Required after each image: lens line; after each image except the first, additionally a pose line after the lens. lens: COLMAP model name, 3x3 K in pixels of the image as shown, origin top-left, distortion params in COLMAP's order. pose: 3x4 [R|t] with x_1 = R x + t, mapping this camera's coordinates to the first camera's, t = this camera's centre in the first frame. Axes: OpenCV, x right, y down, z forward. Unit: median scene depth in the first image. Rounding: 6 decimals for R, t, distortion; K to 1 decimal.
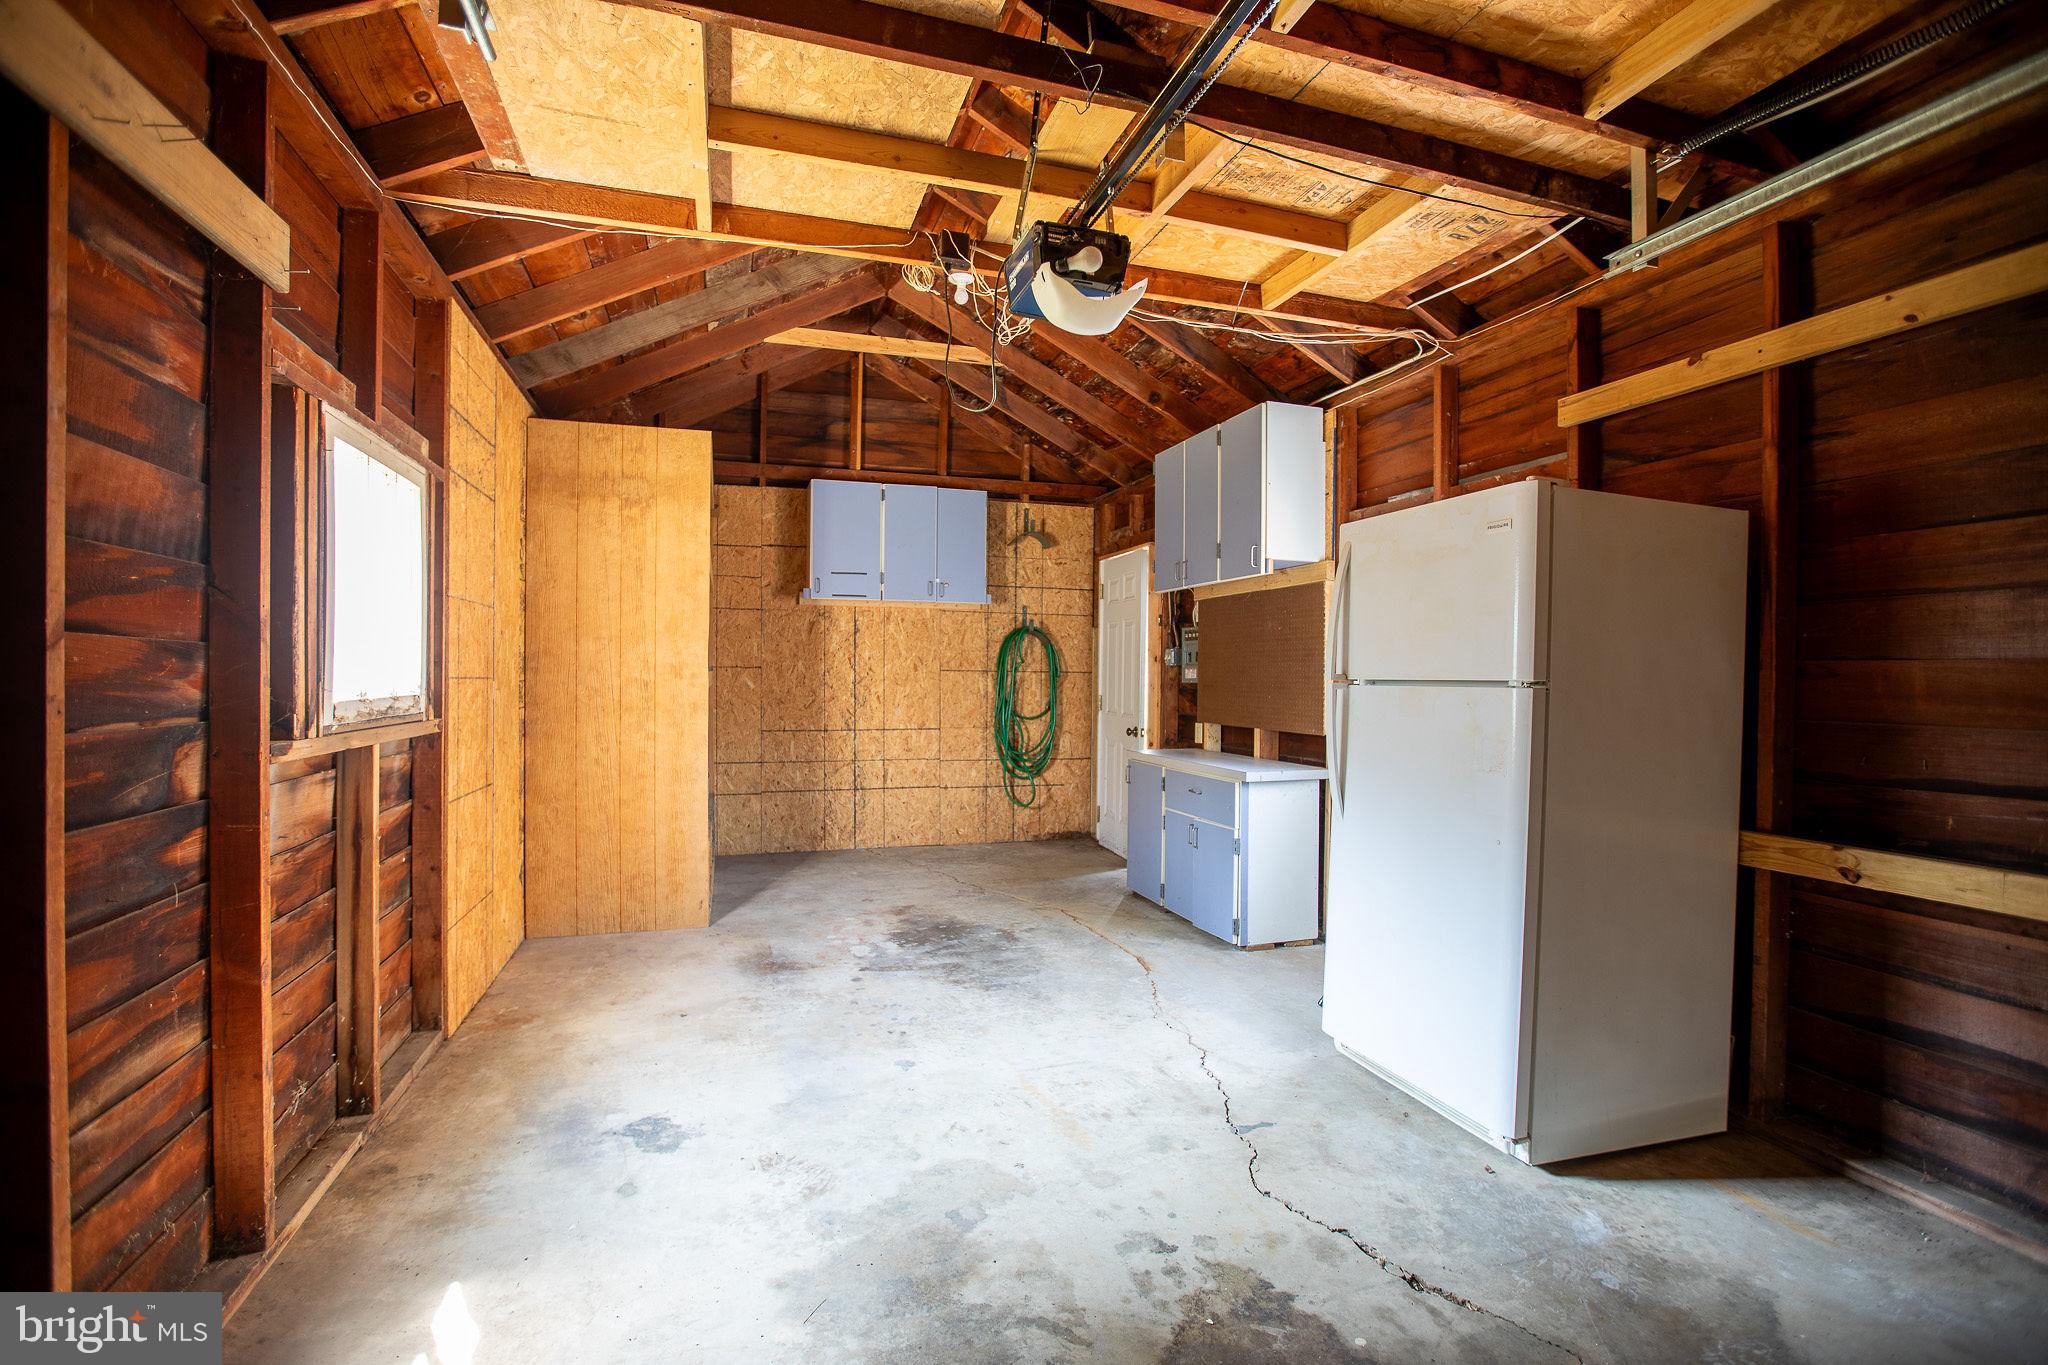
lens RADIAL K [[924.1, 0, 1024.0], [0, 924.1, 682.5], [0, 0, 1]] dist [-0.039495, 0.010495]
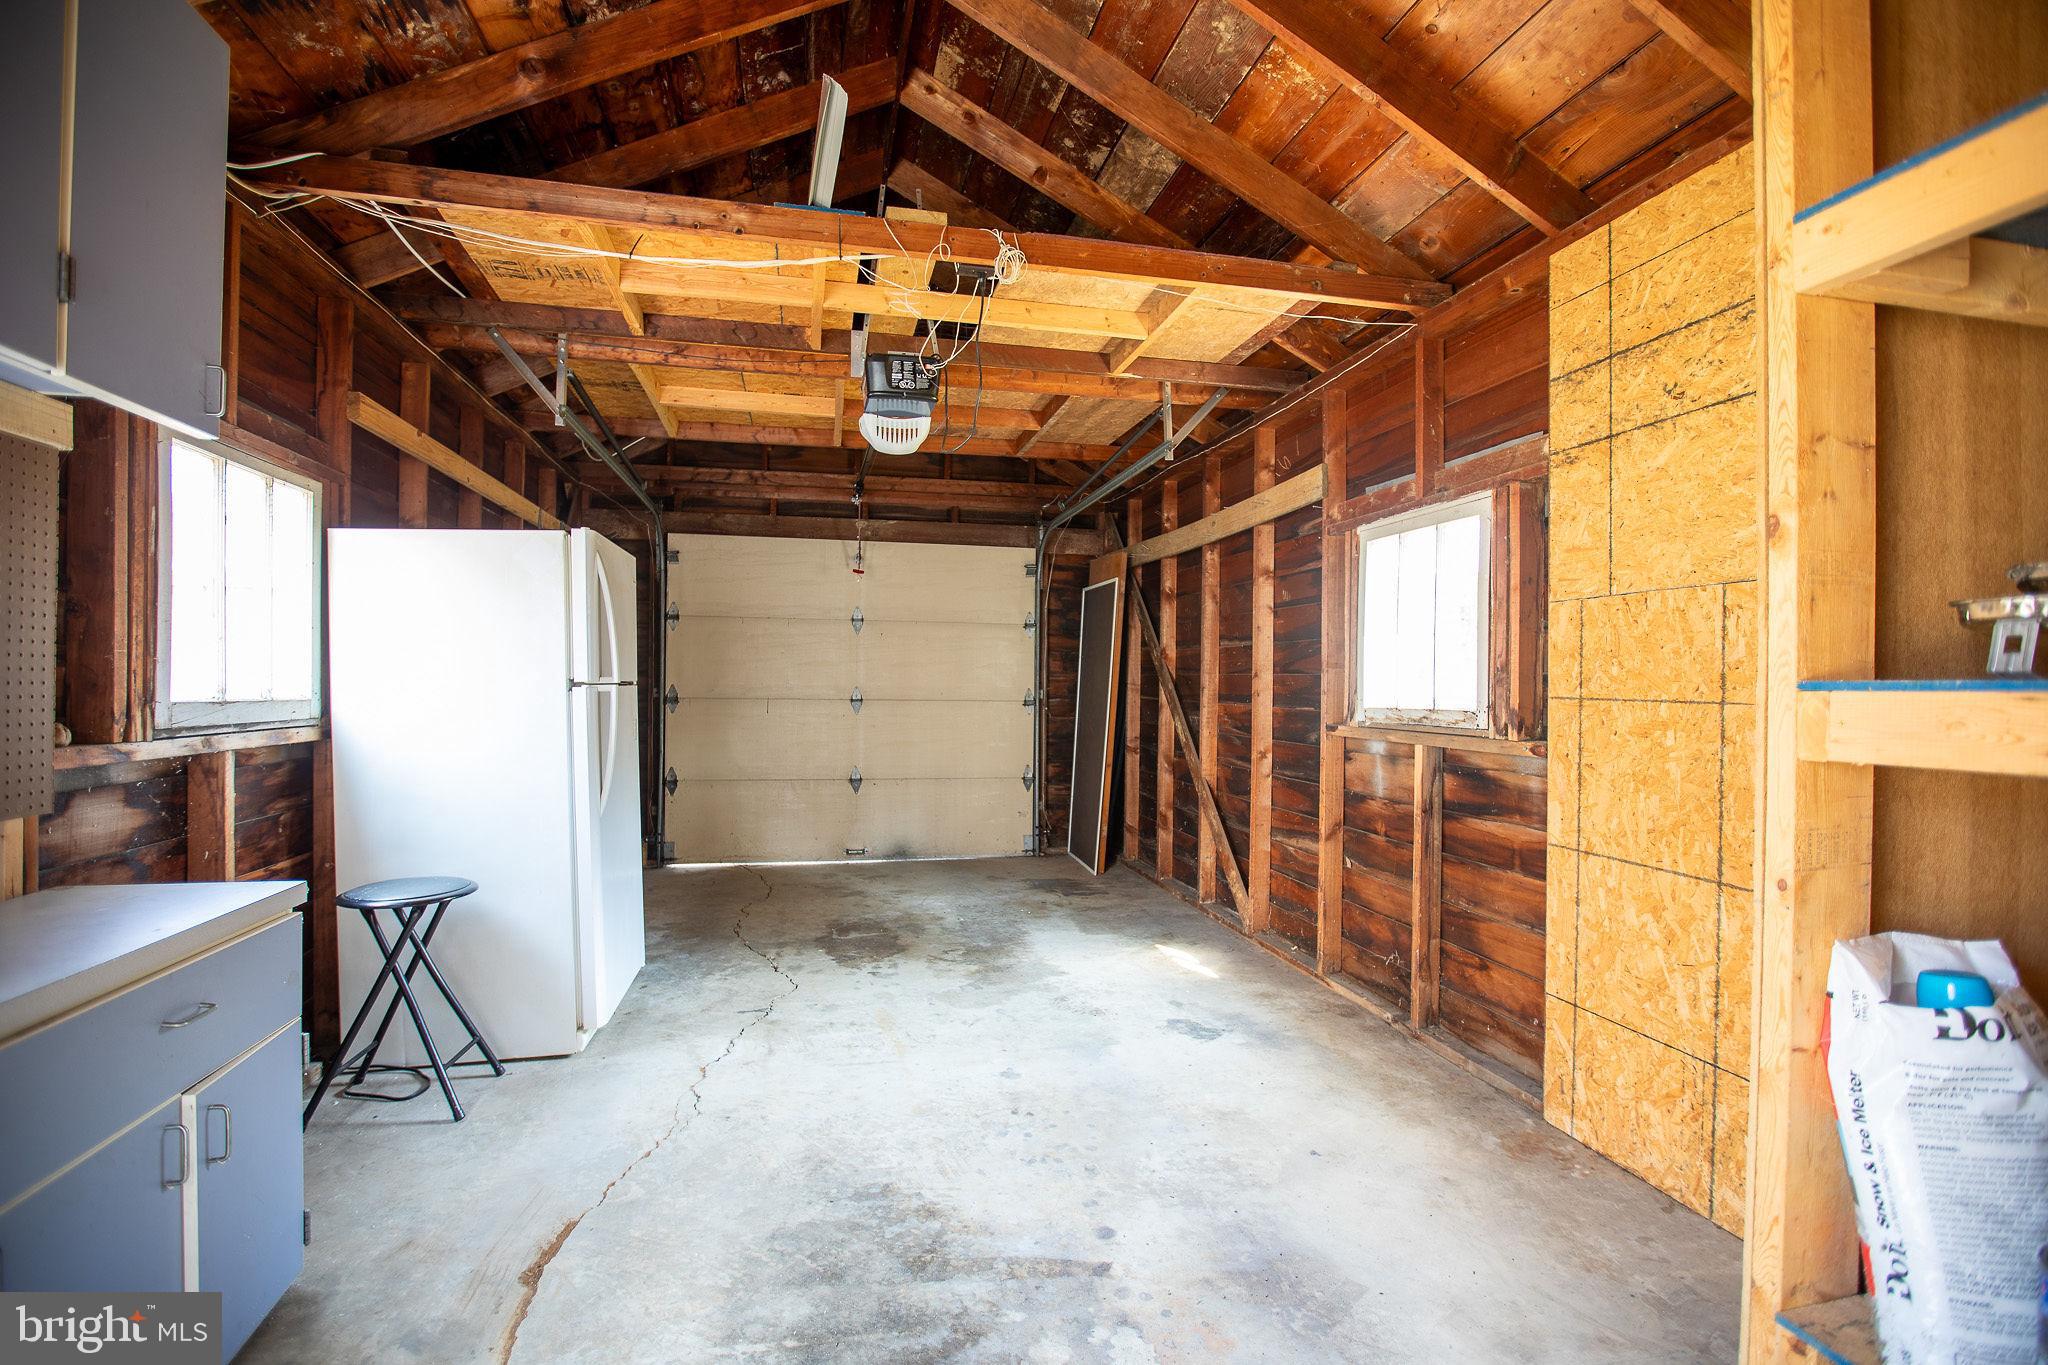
lens RADIAL K [[924.1, 0, 1024.0], [0, 924.1, 682.5], [0, 0, 1]] dist [-0.039495, 0.010495]
pose [[-0.995951, -0.017280, 0.088225, -0.266185], [-0.016580, 0.999825, 0.008659, -0.022752], [-0.088360, 0.007161, -0.996063, 2.352414]]
